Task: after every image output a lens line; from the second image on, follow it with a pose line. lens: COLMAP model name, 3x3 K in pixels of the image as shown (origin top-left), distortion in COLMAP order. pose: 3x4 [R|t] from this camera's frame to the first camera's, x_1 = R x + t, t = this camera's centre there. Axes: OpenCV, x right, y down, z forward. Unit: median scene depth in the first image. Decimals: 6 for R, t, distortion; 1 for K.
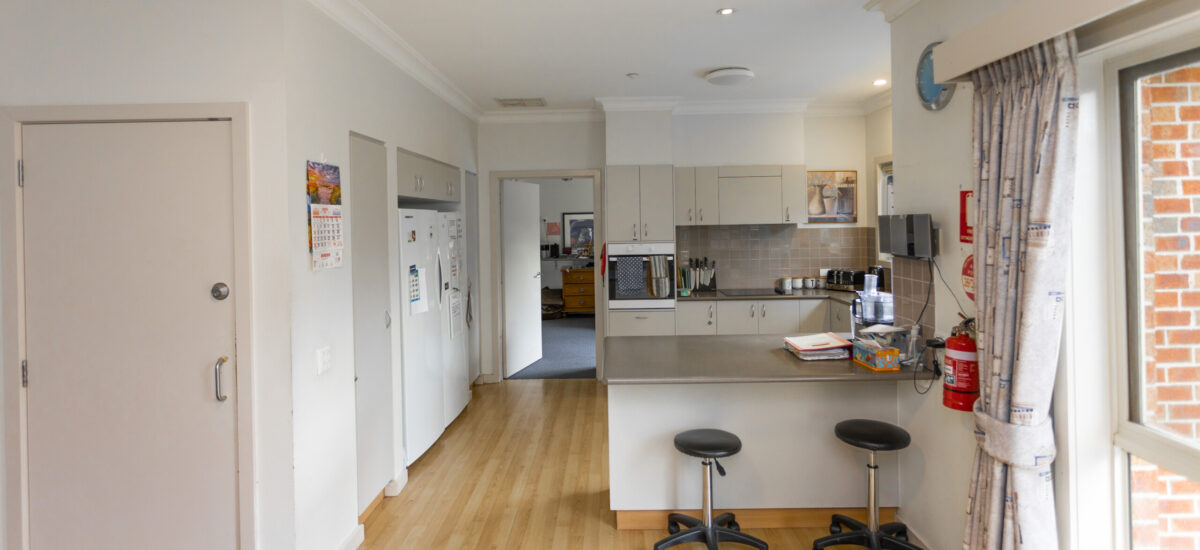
lens RADIAL K [[629.9, 0, 587.3], [0, 629.9, 222.6], [0, 0, 1]] dist [0.001357, -0.000275]
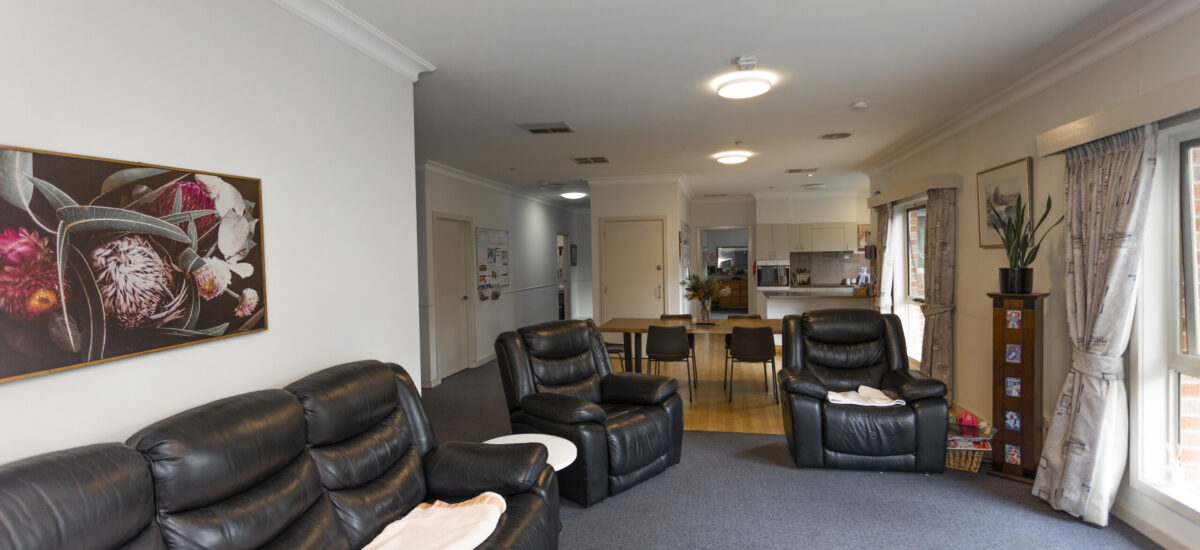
lens RADIAL K [[574.3, 0, 594.8], [0, 574.3, 272.4], [0, 0, 1]] dist [0.006626, 0.000671]
pose [[0.984249, 0.000949, -0.176785, -0.163758], [0.003640, 0.999665, 0.025631, 0.021799], [0.176750, -0.025871, 0.983916, -1.020275]]
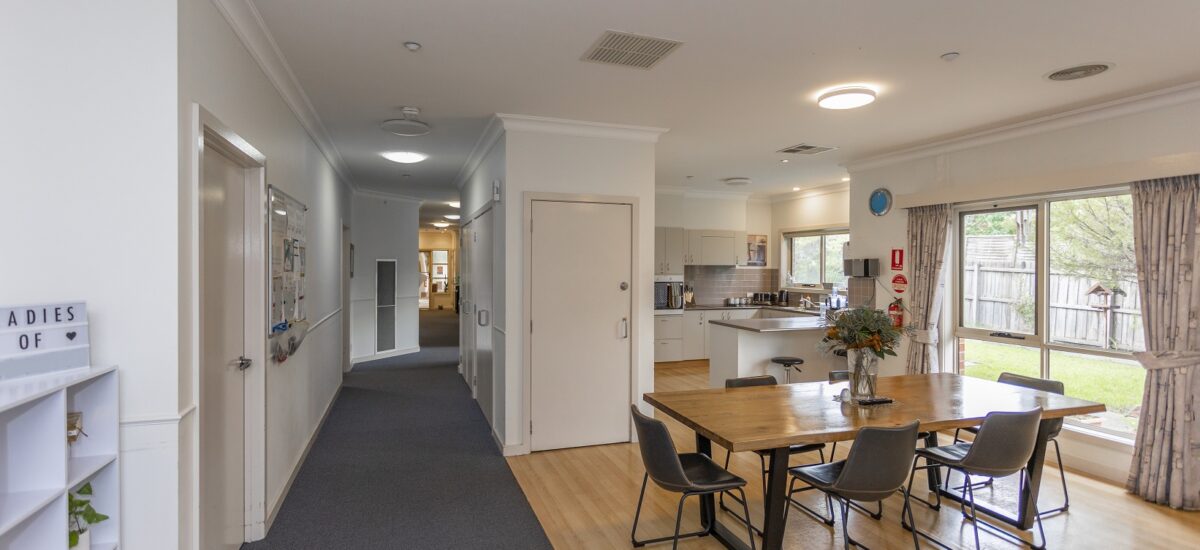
lens RADIAL K [[574.3, 0, 601.6], [0, 574.3, 276.8], [0, 0, 1]] dist [0.006626, 0.000671]
pose [[0.938773, 0.015437, 0.344190, -0.580915], [-0.019488, 0.999776, 0.008313, 0.027917], [-0.343984, -0.014511, 0.938863, -0.342902]]
